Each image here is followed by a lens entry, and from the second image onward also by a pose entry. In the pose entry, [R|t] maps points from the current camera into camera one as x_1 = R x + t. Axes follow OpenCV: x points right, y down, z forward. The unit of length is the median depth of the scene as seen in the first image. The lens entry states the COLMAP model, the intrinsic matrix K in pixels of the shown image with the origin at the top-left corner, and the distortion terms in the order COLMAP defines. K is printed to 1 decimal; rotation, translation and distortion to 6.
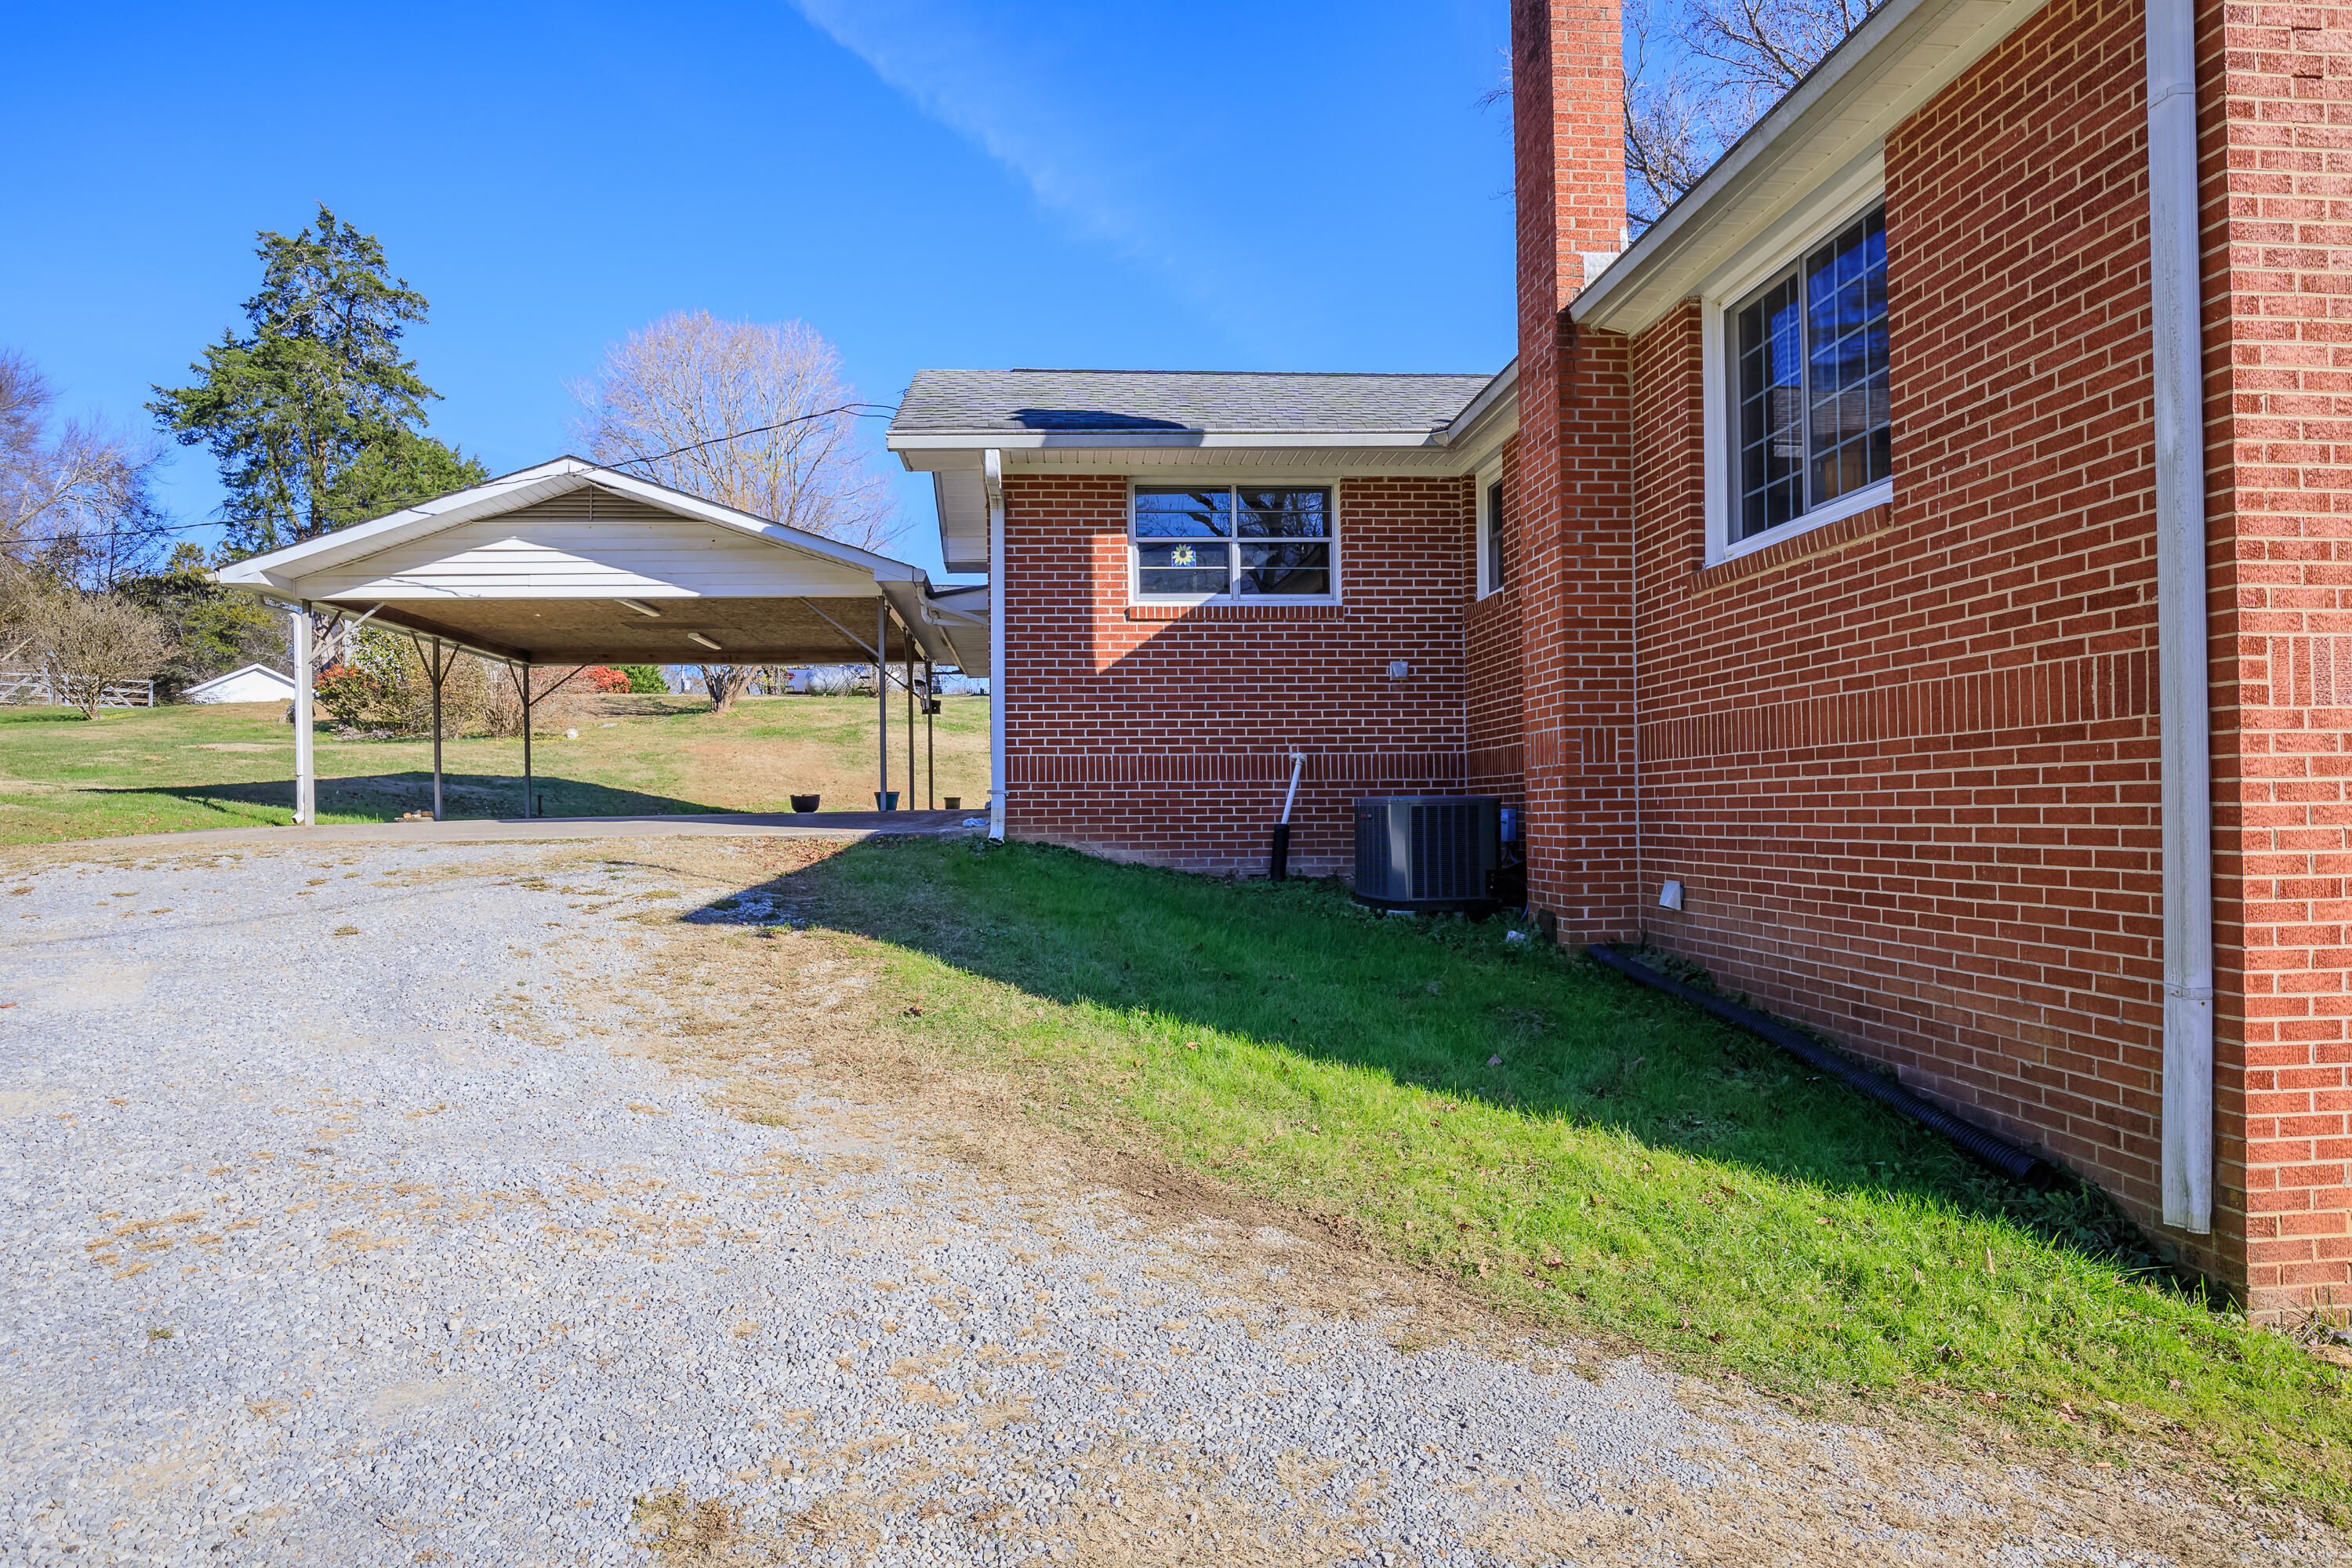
lens RADIAL K [[1300.5, 0, 1158.6], [0, 1300.5, 803.3], [0, 0, 1]] dist [-0.018099, 0.006932]
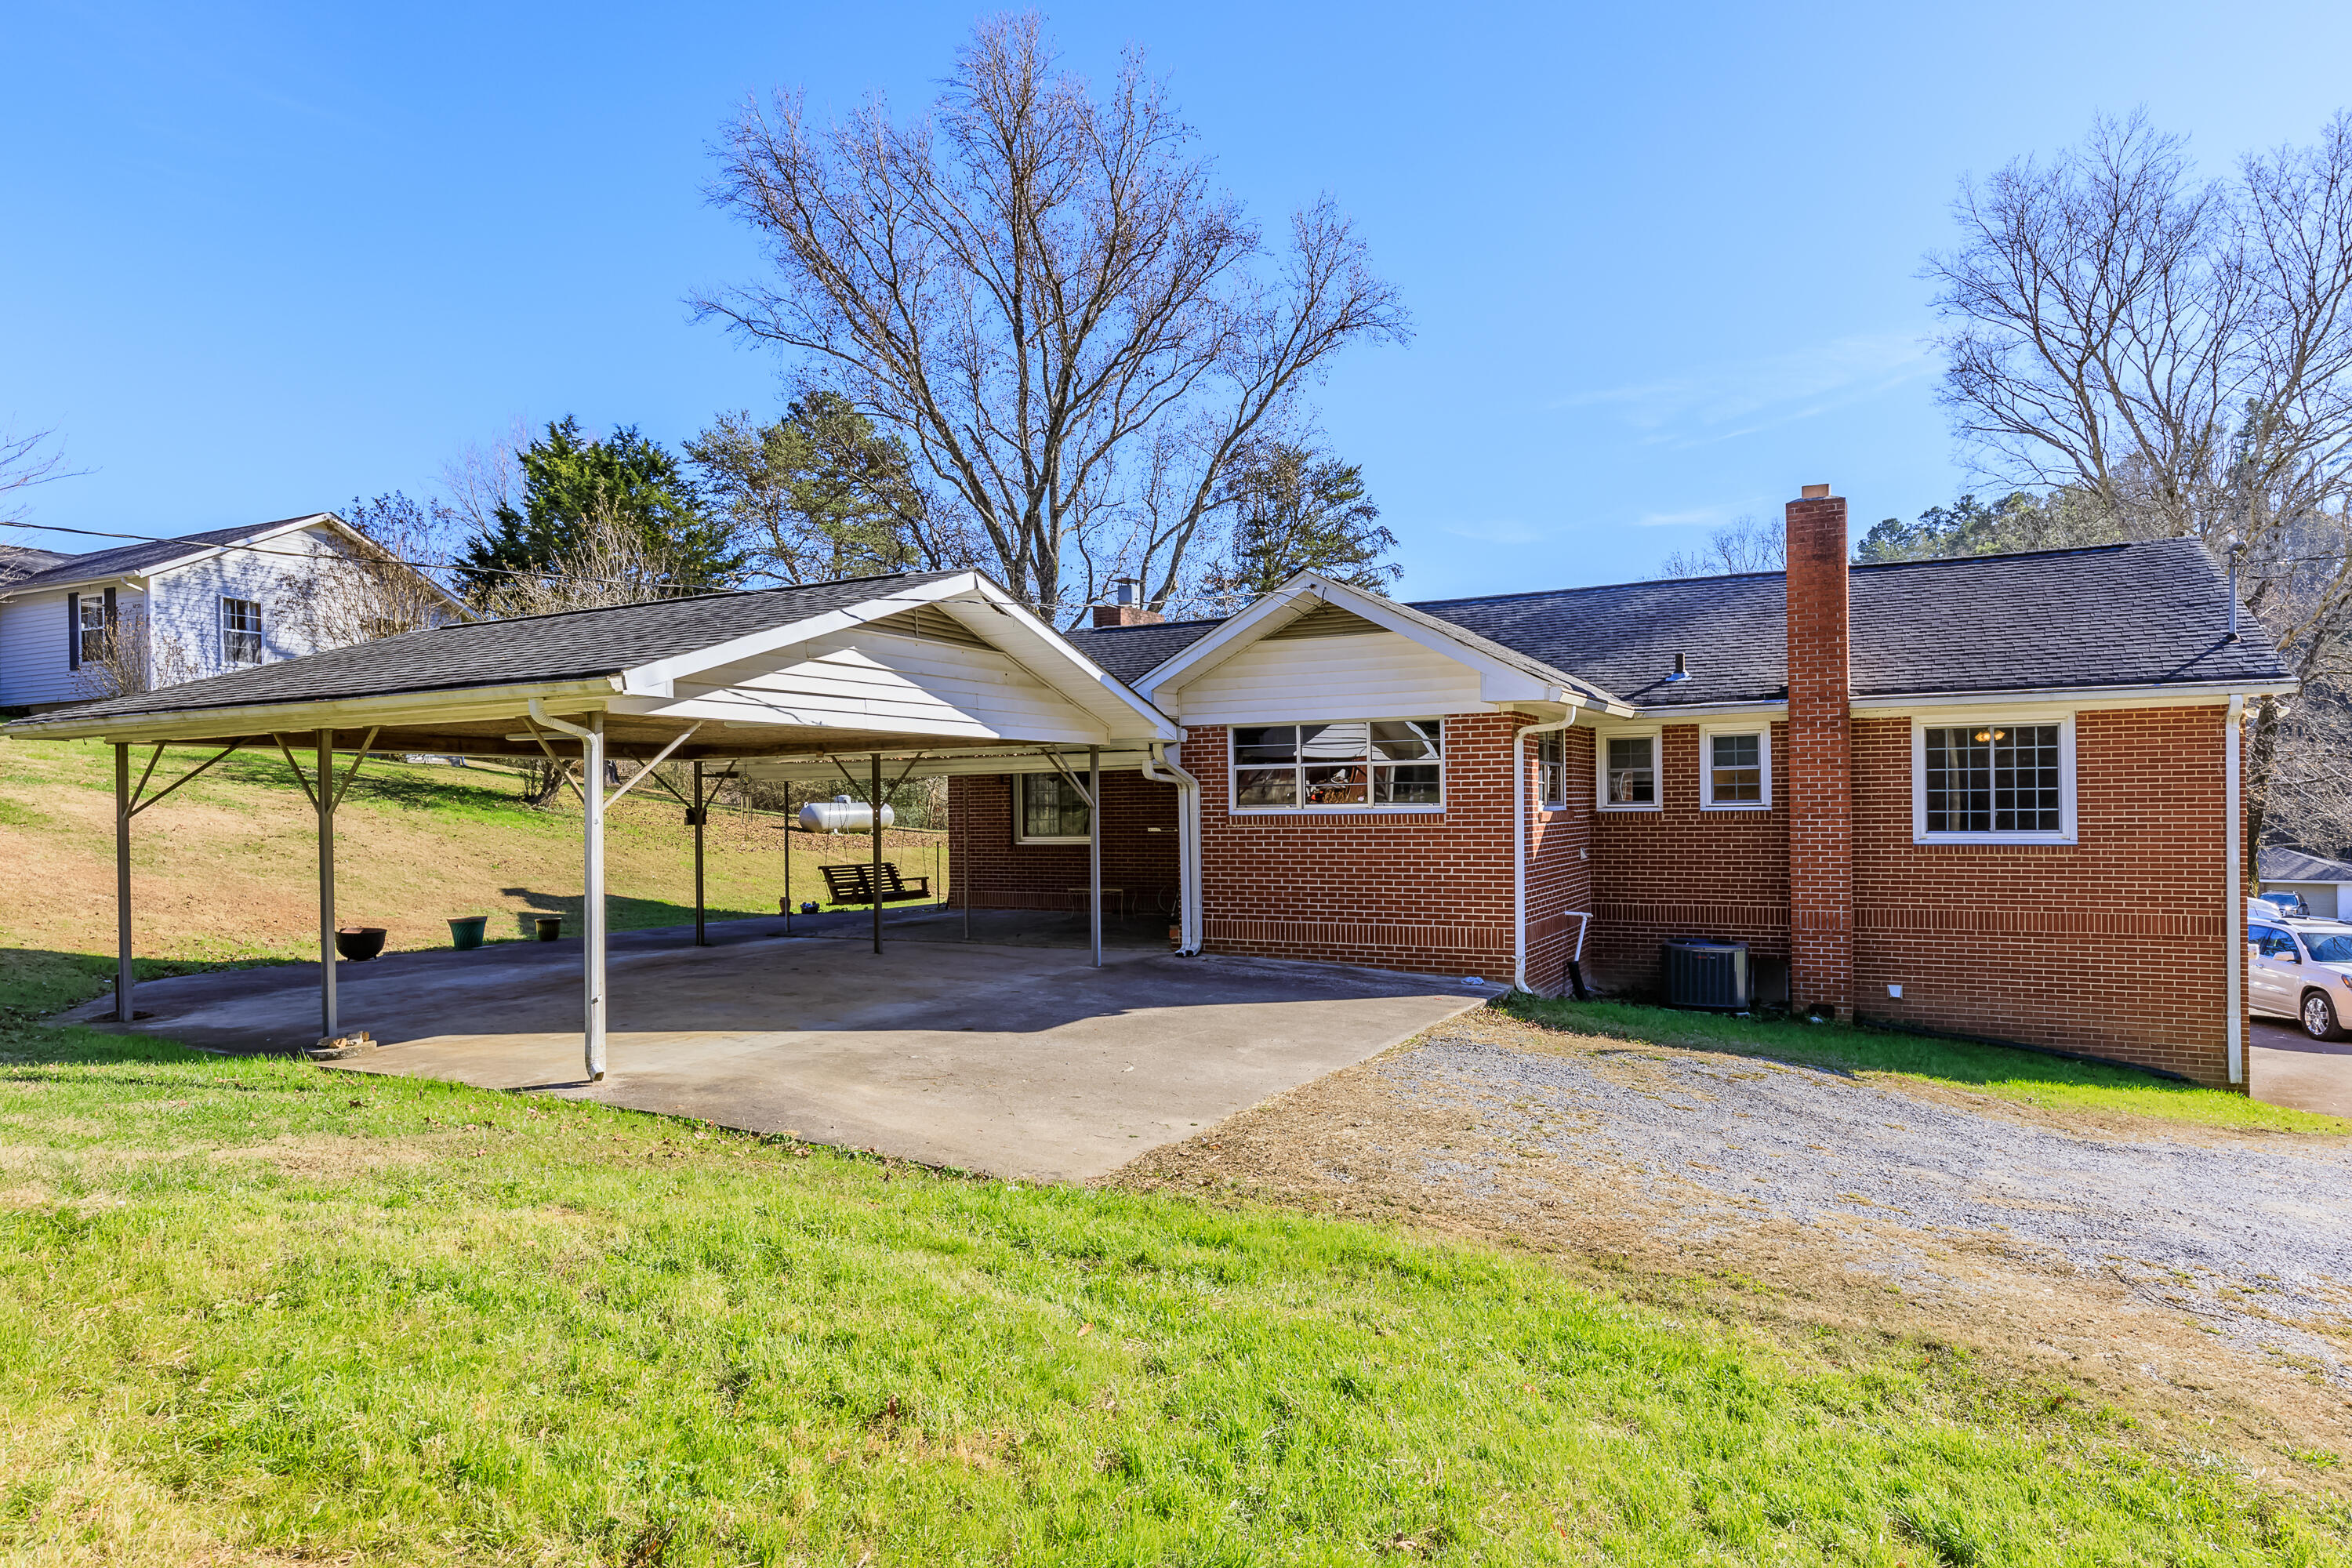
lens RADIAL K [[1251.7, 0, 1249.1], [0, 1251.7, 811.1], [0, 0, 1]] dist [-0.003407, -0.000897]
pose [[0.511319, 0.009531, 0.859338, -1.330913], [-0.001294, 0.999946, -0.010320, -0.139328], [-0.859390, 0.004165, 0.511304, 0.584097]]
